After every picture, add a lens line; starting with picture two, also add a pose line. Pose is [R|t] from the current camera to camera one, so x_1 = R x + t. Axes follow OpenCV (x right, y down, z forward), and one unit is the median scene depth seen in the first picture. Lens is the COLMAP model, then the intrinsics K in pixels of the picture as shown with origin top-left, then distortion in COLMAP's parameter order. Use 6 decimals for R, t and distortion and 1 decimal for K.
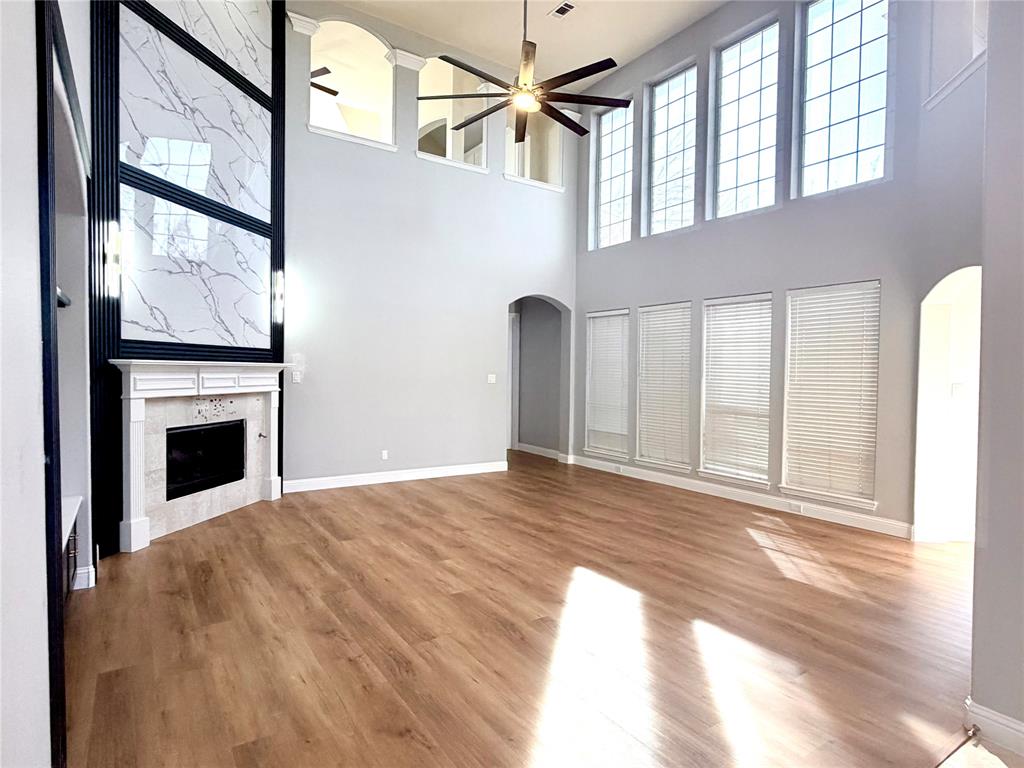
lens RADIAL K [[570.7, 0, 513.0], [0, 570.7, 384.8], [0, 0, 1]] dist [-0.008118, 0.000870]
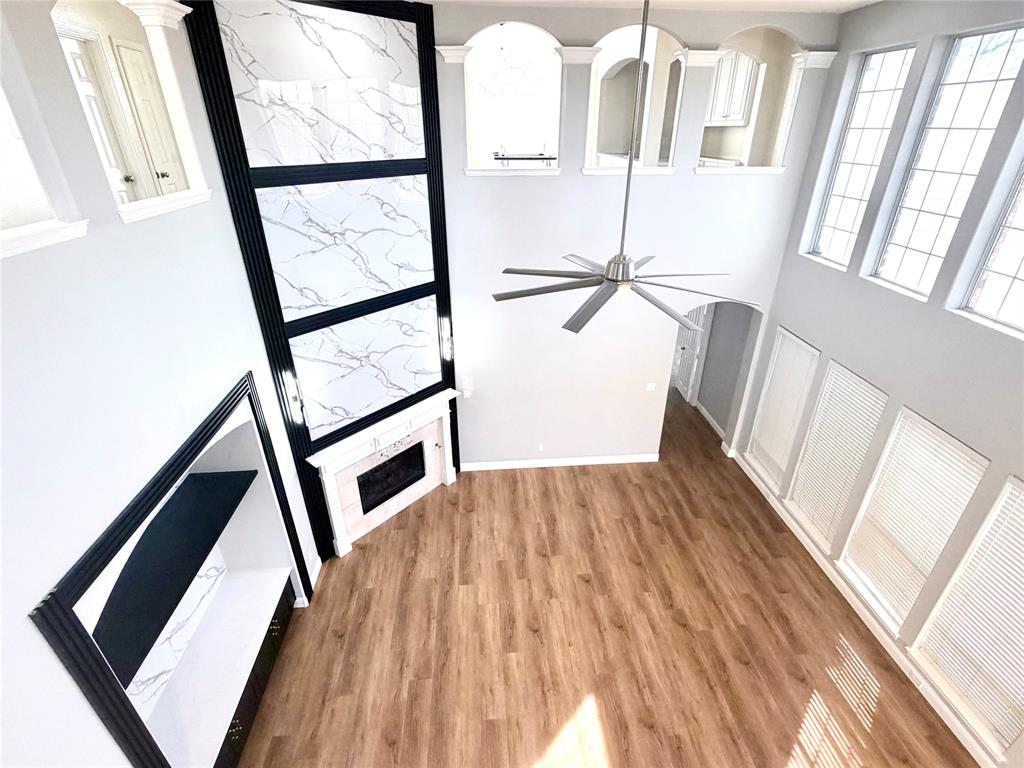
lens RADIAL K [[497.1, 0, 511.8], [0, 497.1, 383.1], [0, 0, 1]] dist [-0.000496, -0.000058]
pose [[0.872019, 0.212786, -0.440801, 0.202149], [0.000038, 0.900534, 0.434786, -0.598339], [0.489473, -0.379158, 0.785274, 0.267302]]
